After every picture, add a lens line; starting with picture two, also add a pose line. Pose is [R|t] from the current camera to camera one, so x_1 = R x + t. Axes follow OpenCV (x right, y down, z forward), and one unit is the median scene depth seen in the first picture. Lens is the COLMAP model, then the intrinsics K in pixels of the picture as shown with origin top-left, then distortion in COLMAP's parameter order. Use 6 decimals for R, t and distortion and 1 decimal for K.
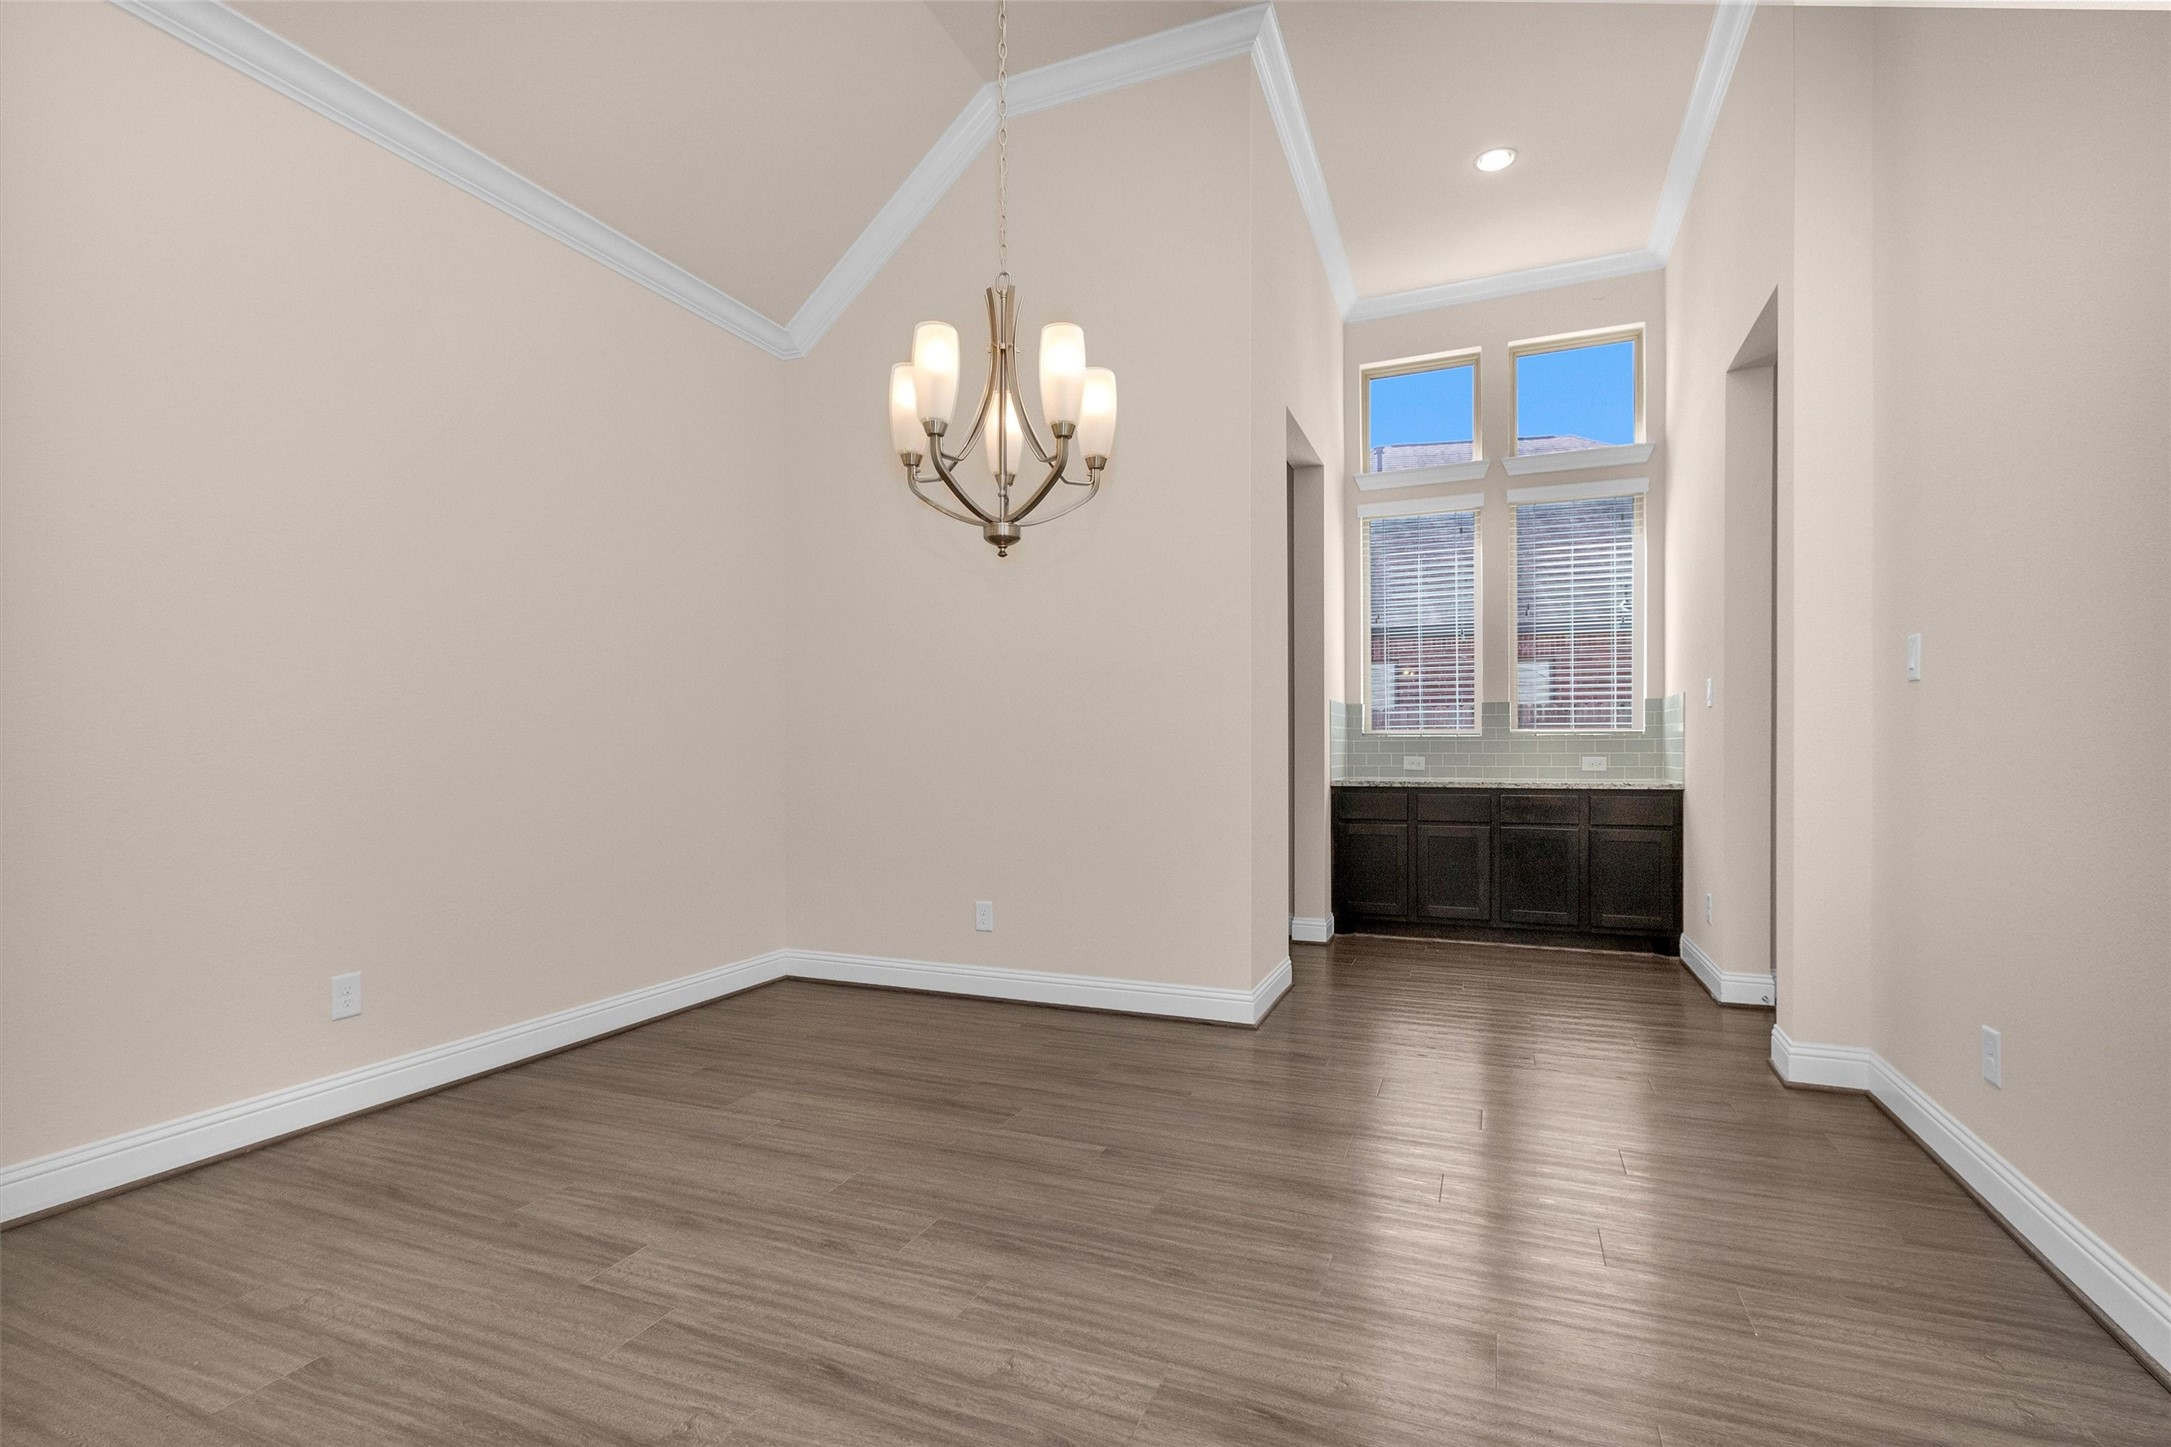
lens RADIAL K [[1008.6, 0, 1071.5], [0, 1008.6, 756.5], [0, 0, 1]] dist [0.014673, -0.000067]
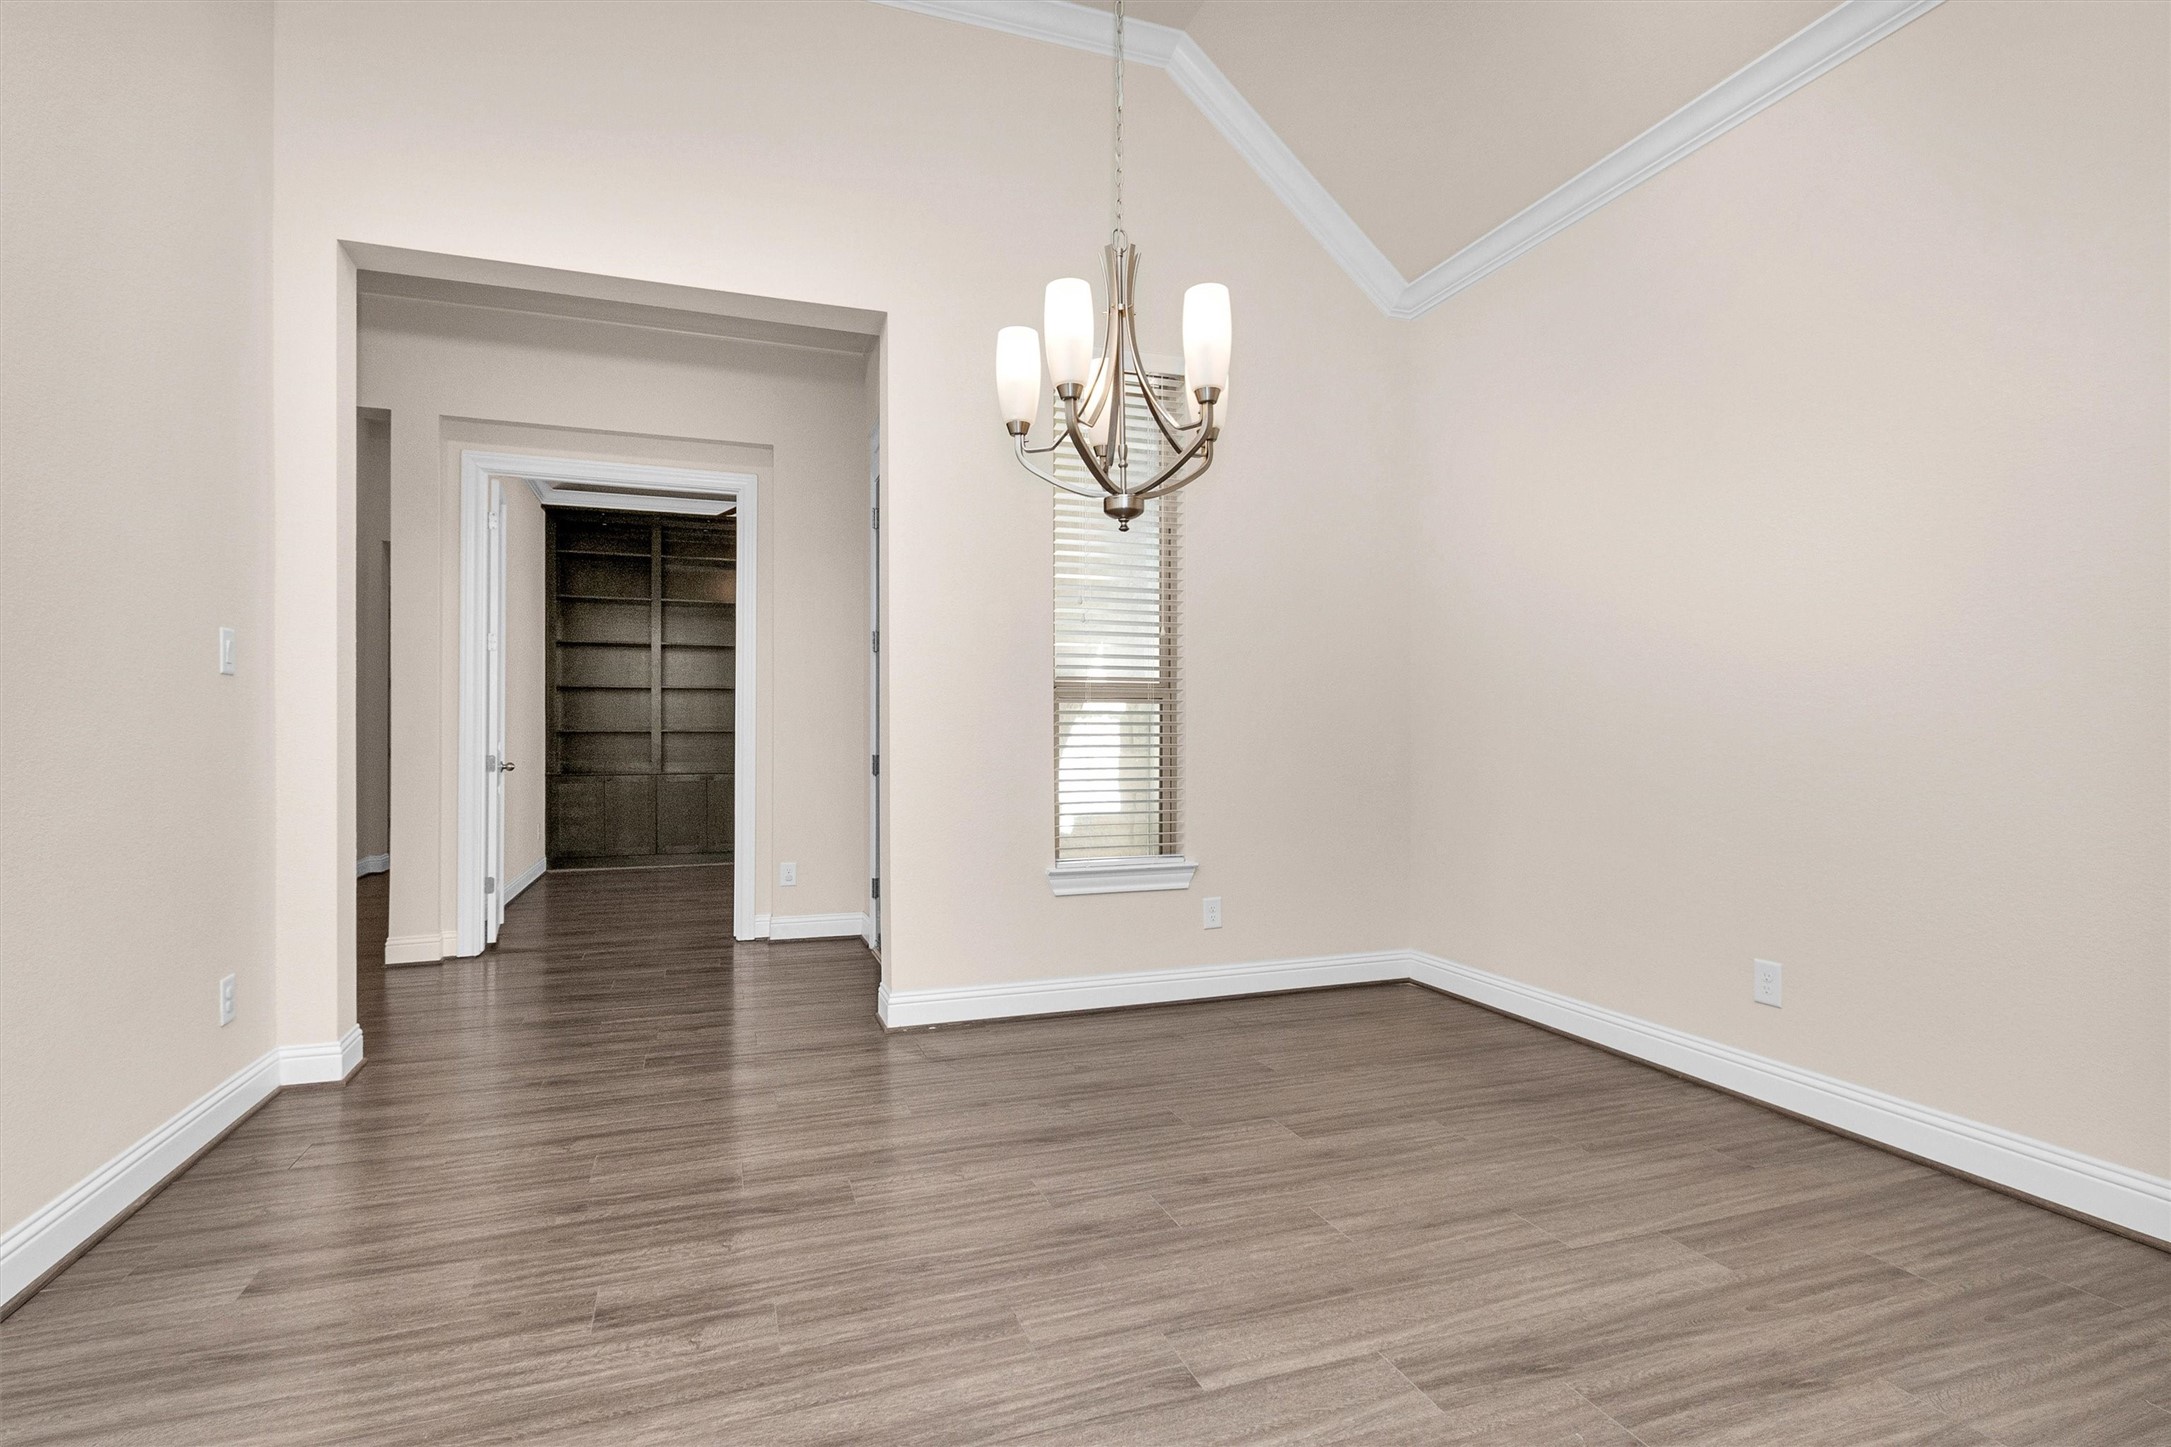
lens RADIAL K [[1008.7, 0, 1060.1], [0, 1008.7, 734.1], [0, 0, 1]] dist [0.015189, -0.000098]
pose [[-0.737422, 0.001633, -0.675431, 0.583148], [-0.001037, 0.999993, 0.003549, -0.012669], [0.675432, 0.003317, -0.737415, 1.585462]]
